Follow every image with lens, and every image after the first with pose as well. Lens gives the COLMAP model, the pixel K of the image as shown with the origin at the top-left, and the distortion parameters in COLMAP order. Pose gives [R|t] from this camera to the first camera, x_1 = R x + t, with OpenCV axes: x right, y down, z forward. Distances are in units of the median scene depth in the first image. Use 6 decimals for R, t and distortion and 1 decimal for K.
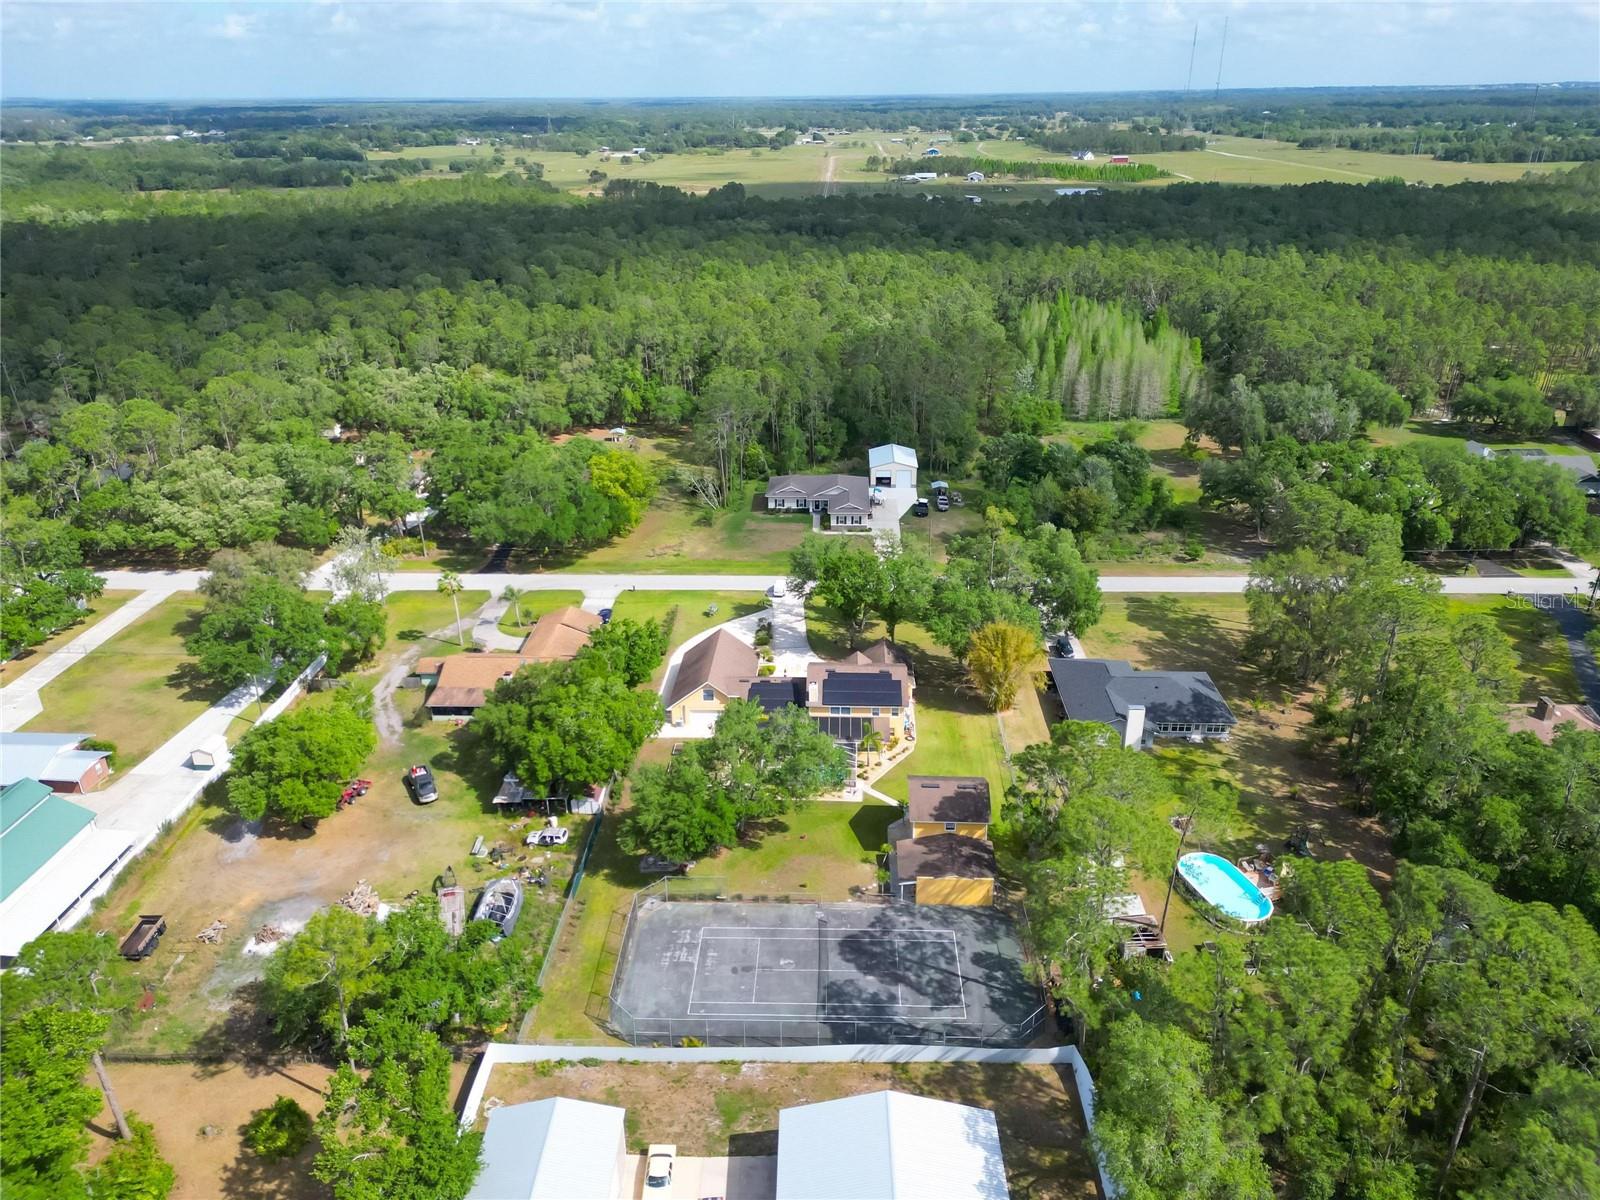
lens RADIAL K [[1111.2, 0, 801.5], [0, 1111.2, 606.5], [0, 0, 1]] dist [0.096094, -0.105898]
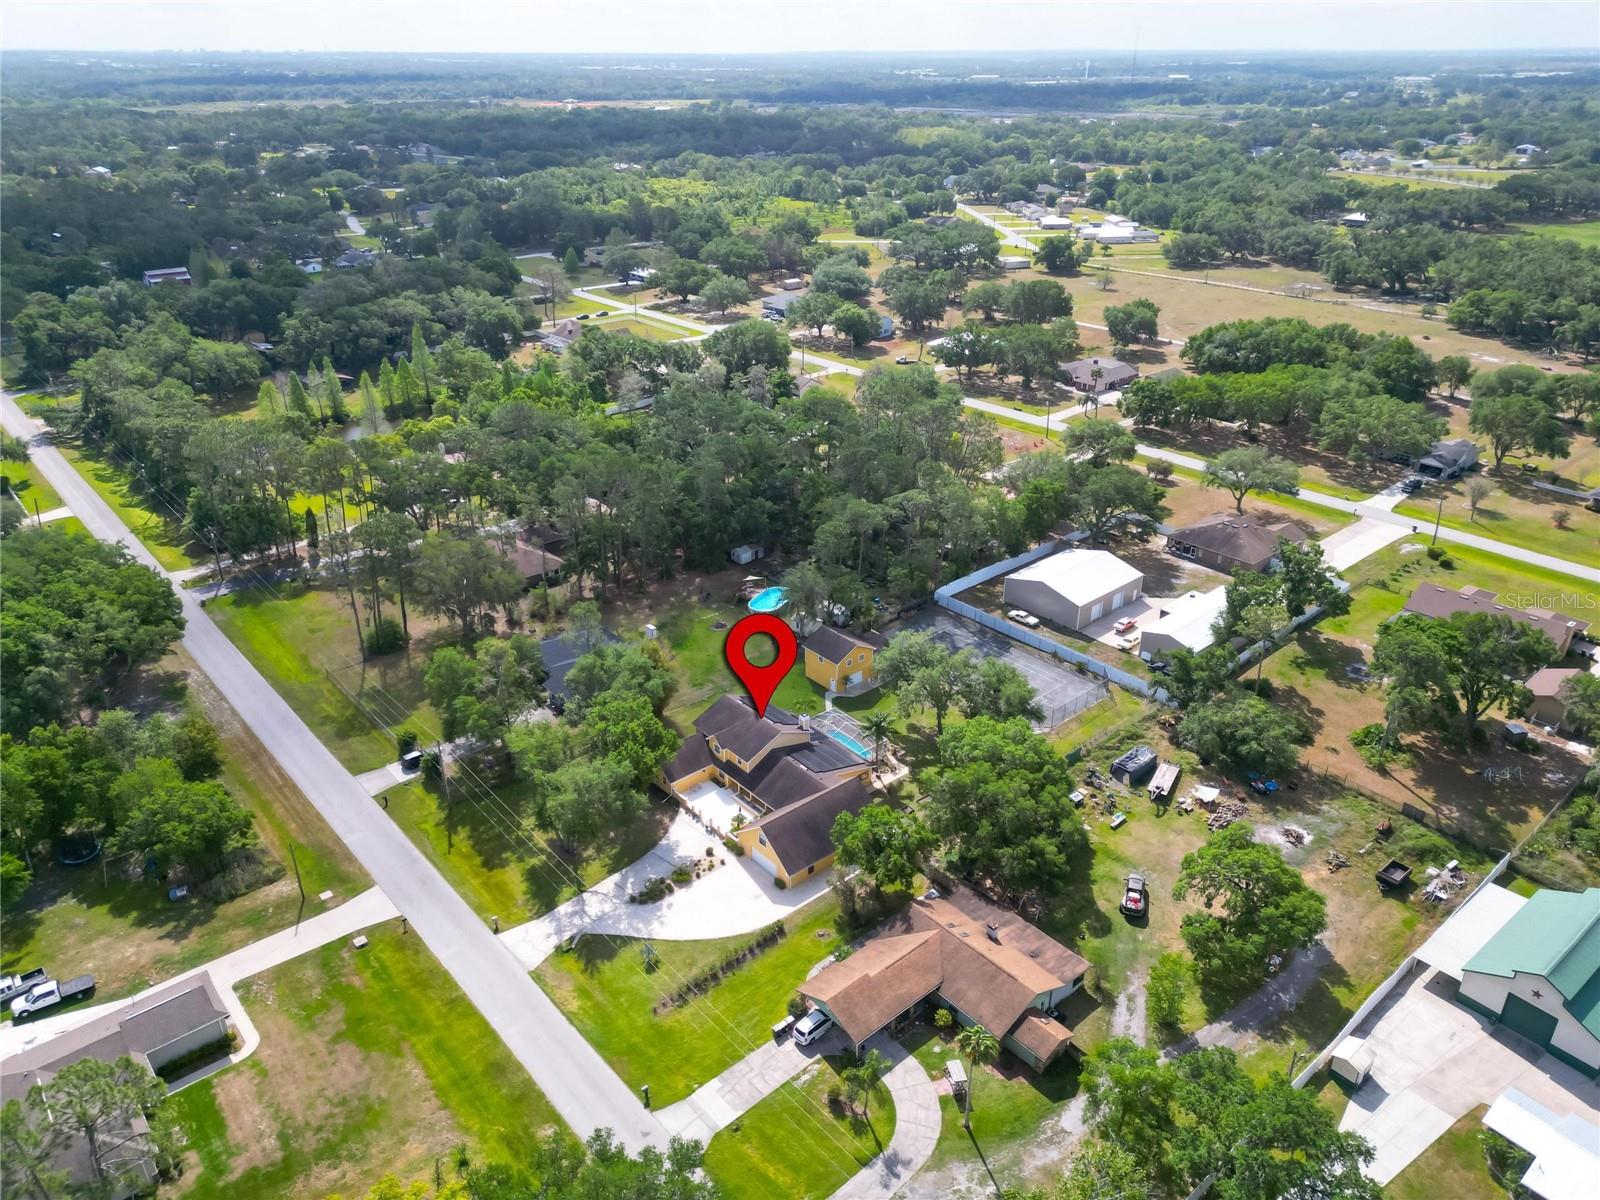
lens RADIAL K [[1111.2, 0, 801.5], [0, 1111.2, 606.5], [0, 0, 1]] dist [0.096094, -0.105898]
pose [[-0.681979, -0.318629, 0.658317, -0.661719], [0.308663, 0.690634, 0.654028, -0.709132], [-0.663048, 0.649231, -0.372648, 1.304729]]
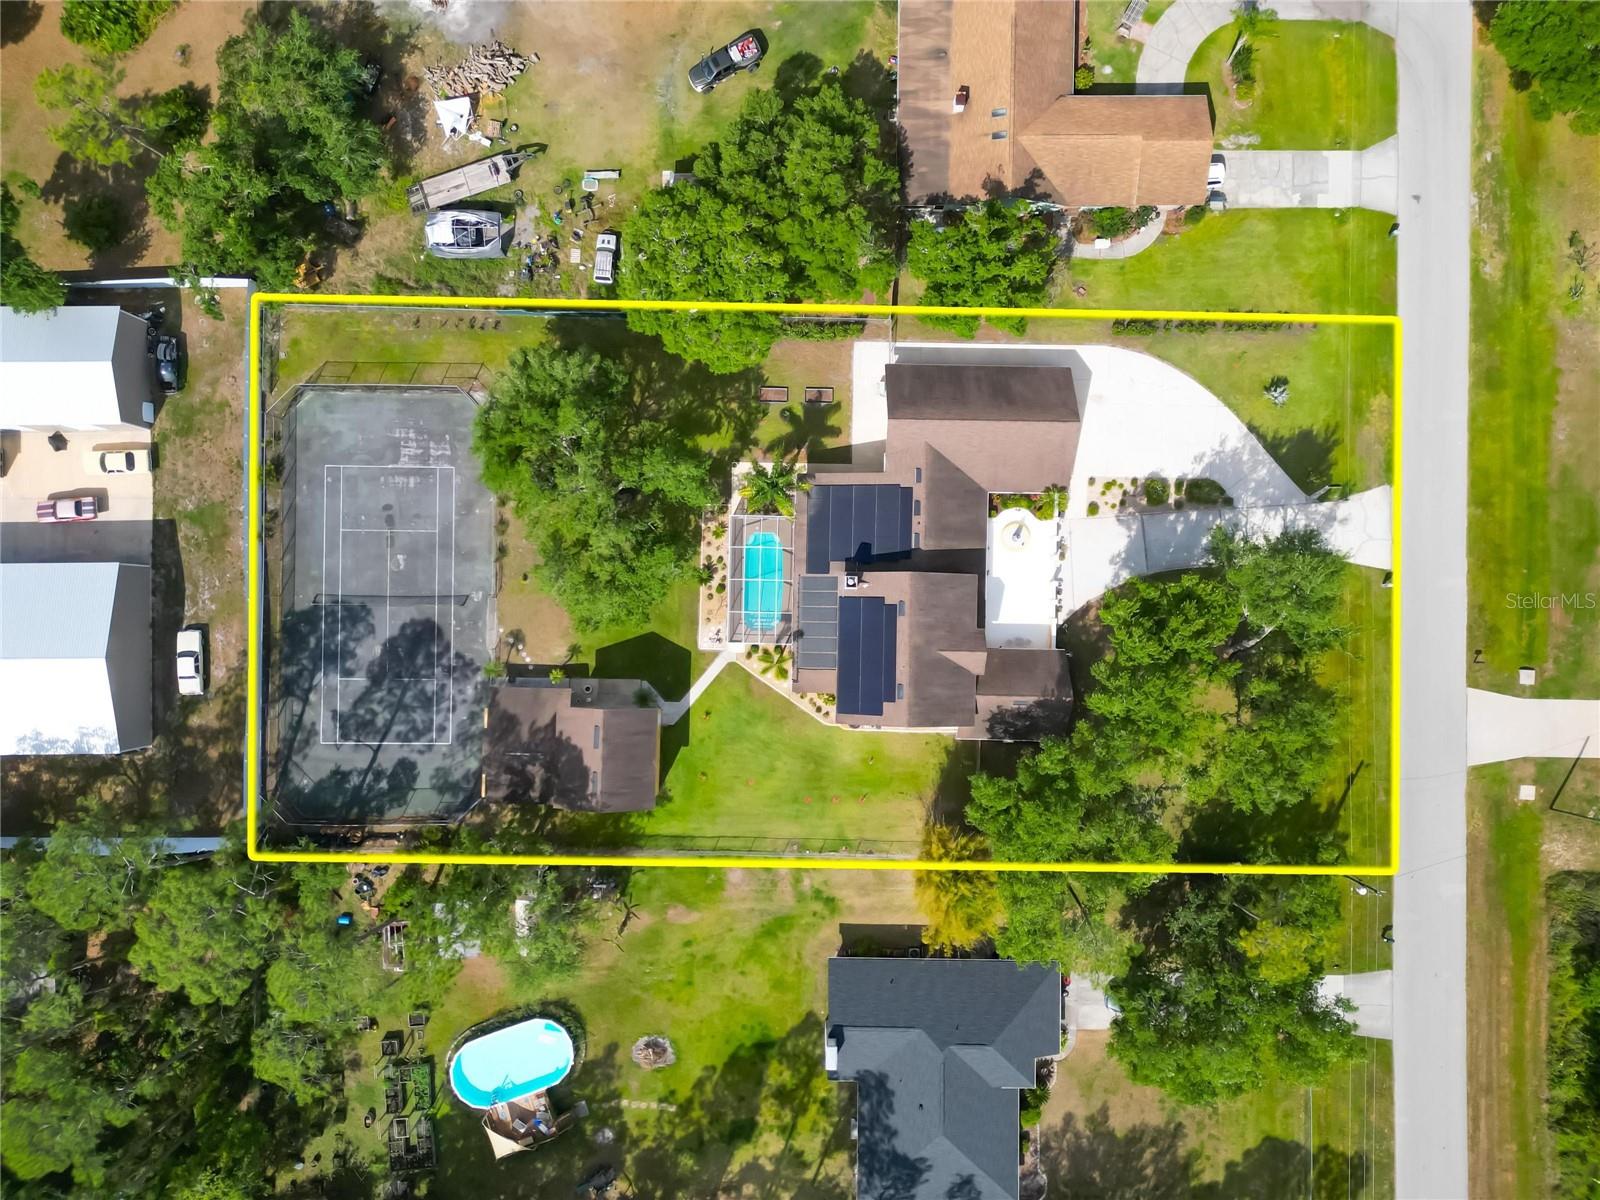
lens RADIAL K [[1111.2, 0, 801.5], [0, 1111.2, 606.5], [0, 0, 1]] dist [0.096094, -0.105898]
pose [[0.022895, 0.999738, -0.000570, 0.024286], [-0.412362, 0.009963, 0.910965, -0.506007], [0.910732, -0.020622, 0.412482, 0.679321]]
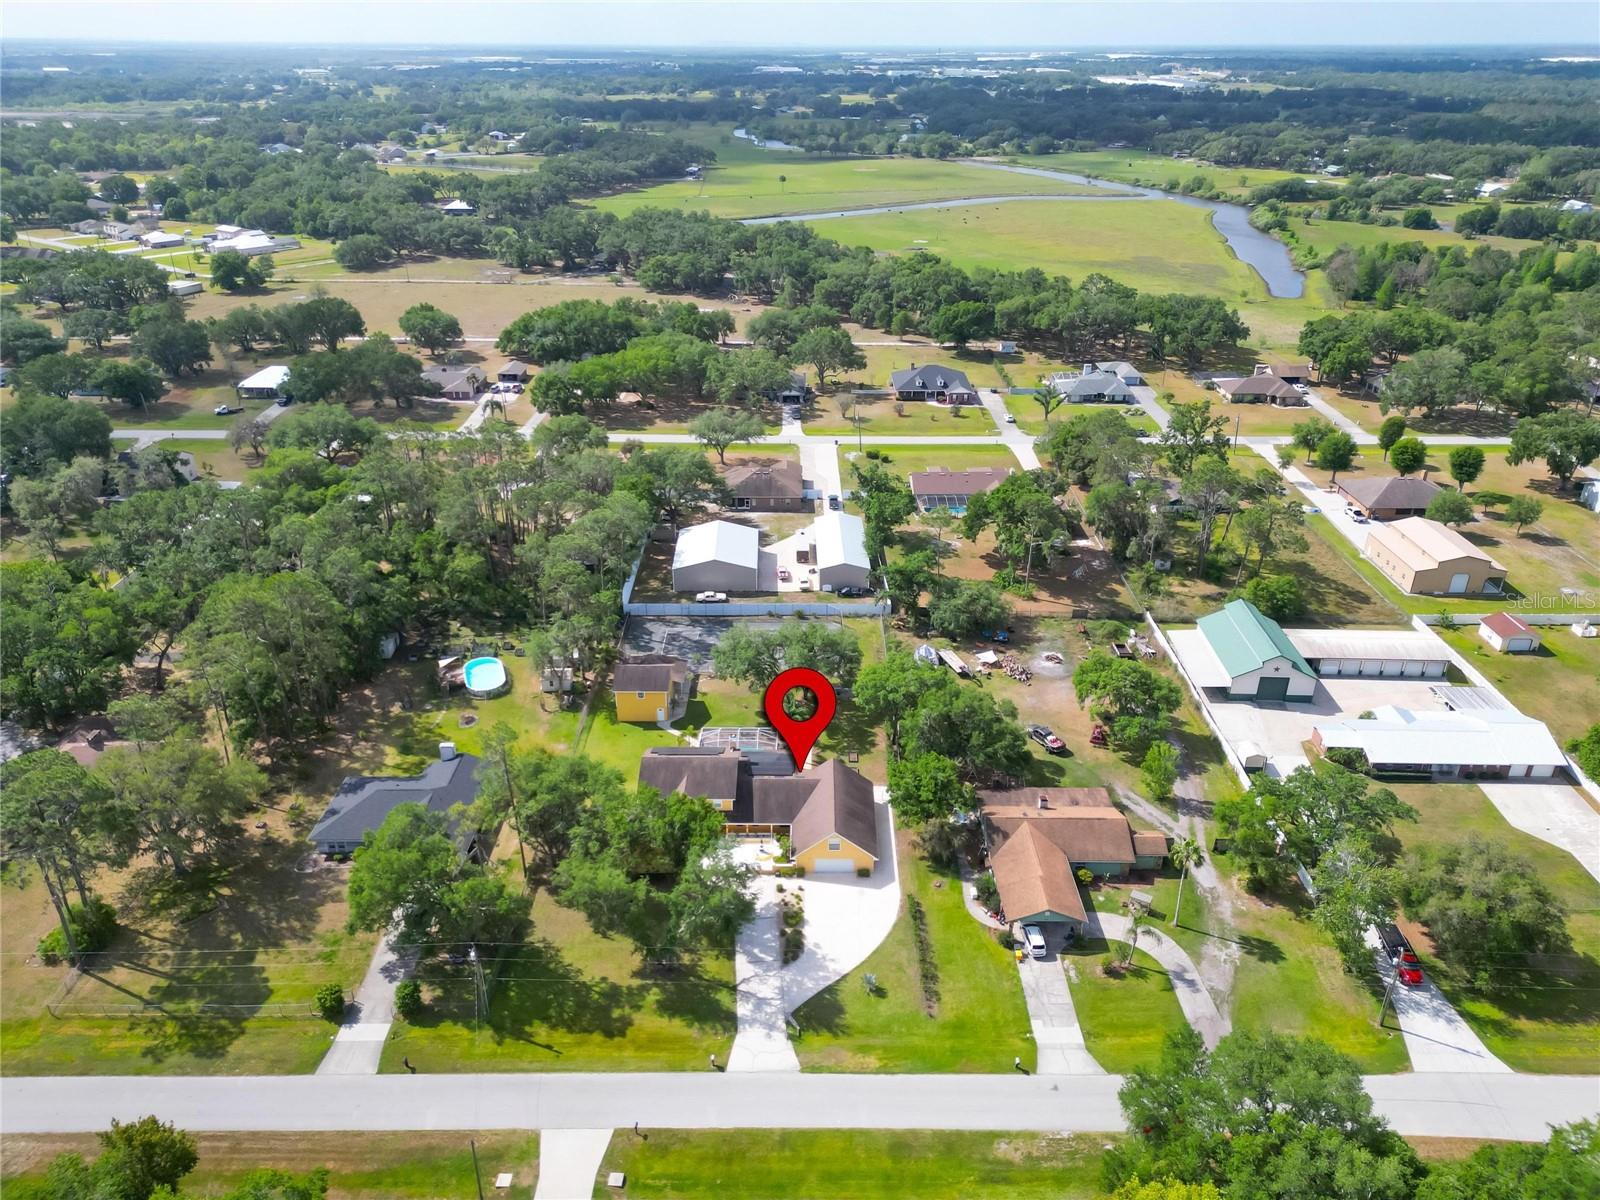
lens RADIAL K [[1111.2, 0, 801.5], [0, 1111.2, 606.5], [0, 0, 1]] dist [0.096094, -0.105898]
pose [[-0.999402, 0.018701, -0.029085, -0.026729], [-0.010955, 0.626560, 0.779296, -0.846644], [0.032797, 0.779148, -0.625981, 1.546292]]
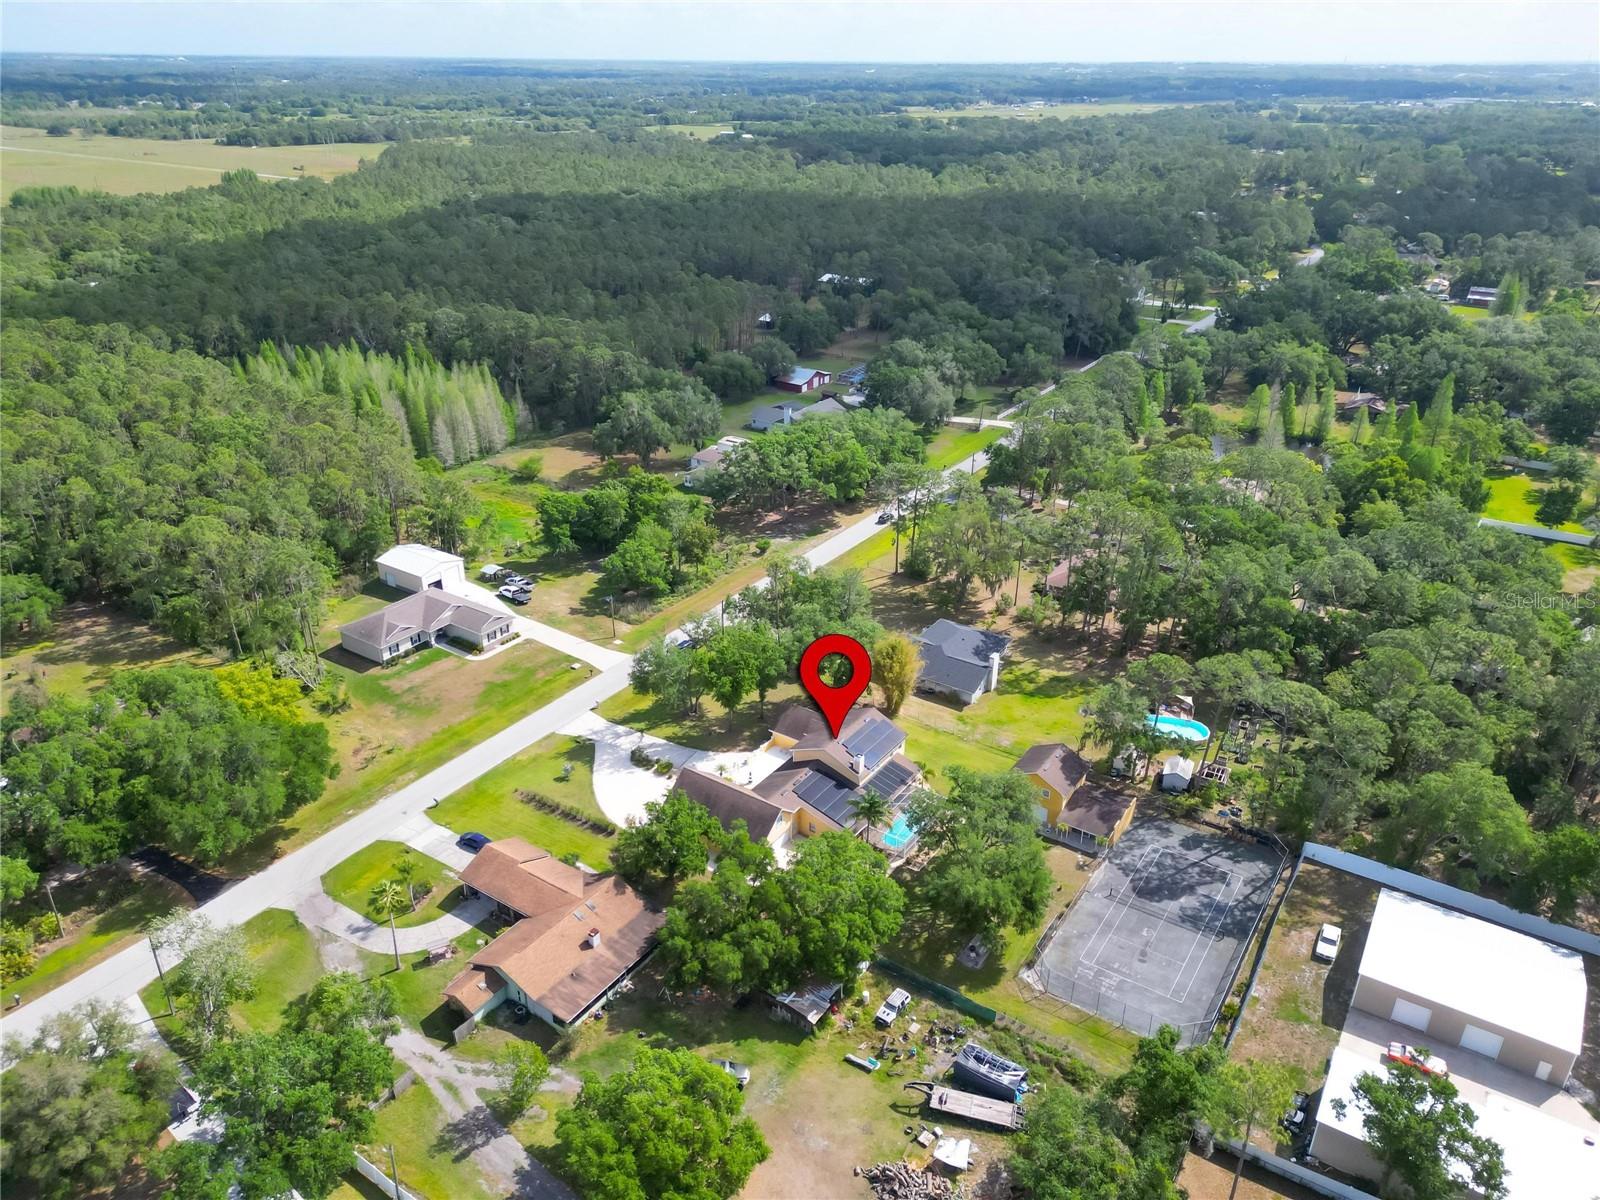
lens RADIAL K [[1111.2, 0, 801.5], [0, 1111.2, 606.5], [0, 0, 1]] dist [0.096094, -0.105898]
pose [[0.531087, -0.361972, 0.766109, -0.761301], [0.344248, 0.918350, 0.195262, -0.280863], [-0.774235, 0.160030, 0.612332, 0.356344]]
